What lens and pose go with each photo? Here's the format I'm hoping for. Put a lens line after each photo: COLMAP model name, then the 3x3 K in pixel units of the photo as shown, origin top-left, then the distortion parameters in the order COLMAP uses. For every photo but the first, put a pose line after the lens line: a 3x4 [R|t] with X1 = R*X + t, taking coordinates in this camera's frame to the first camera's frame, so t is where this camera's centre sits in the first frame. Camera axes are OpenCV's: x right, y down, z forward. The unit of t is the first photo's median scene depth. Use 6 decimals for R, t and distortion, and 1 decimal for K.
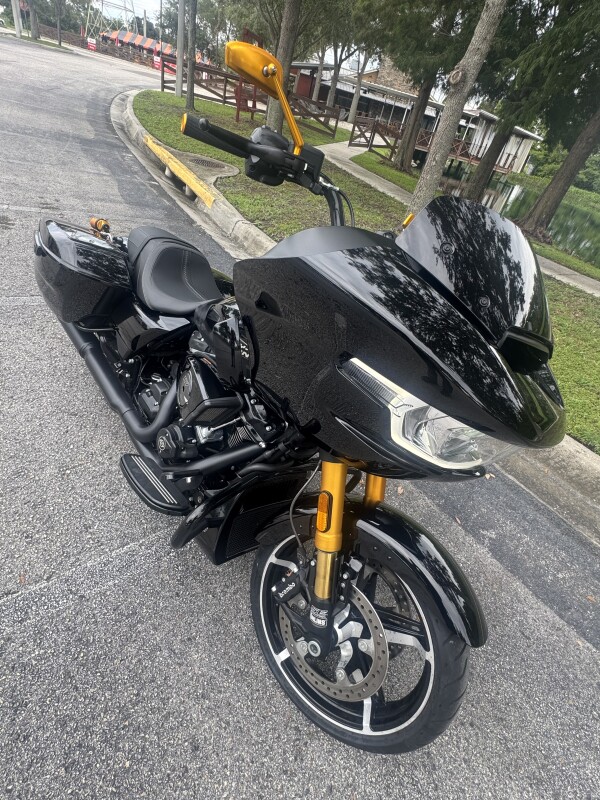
lens RADIAL K [[395.8, 0, 297.7], [0, 395.8, 397.4], [0, 0, 1]] dist [0.001800, -0.002064]
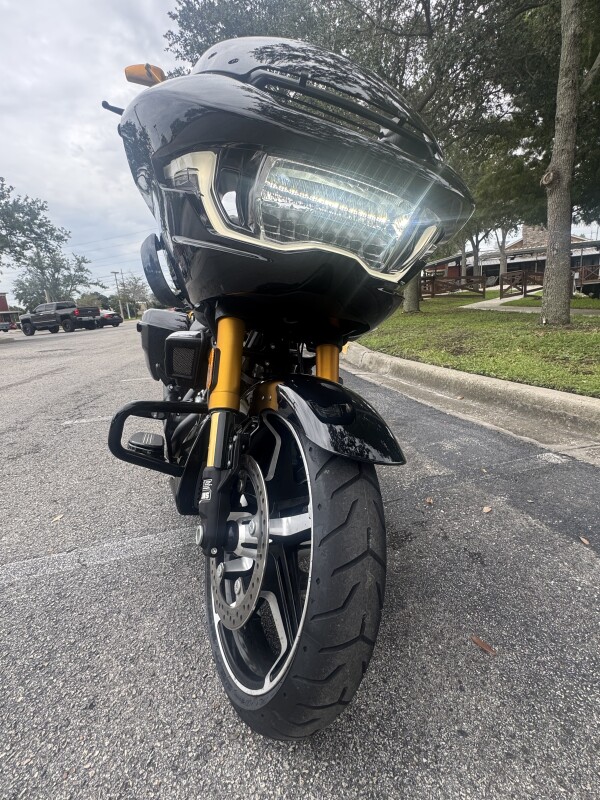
lens RADIAL K [[395.8, 0, 299.5], [0, 395.8, 397.4], [0, 0, 1]] dist [0.001800, -0.002064]
pose [[0.887370, -0.205721, -0.412617, 0.461962], [0.007805, 0.901510, -0.432687, 0.565048], [0.460992, 0.380733, 0.801579, 0.276555]]
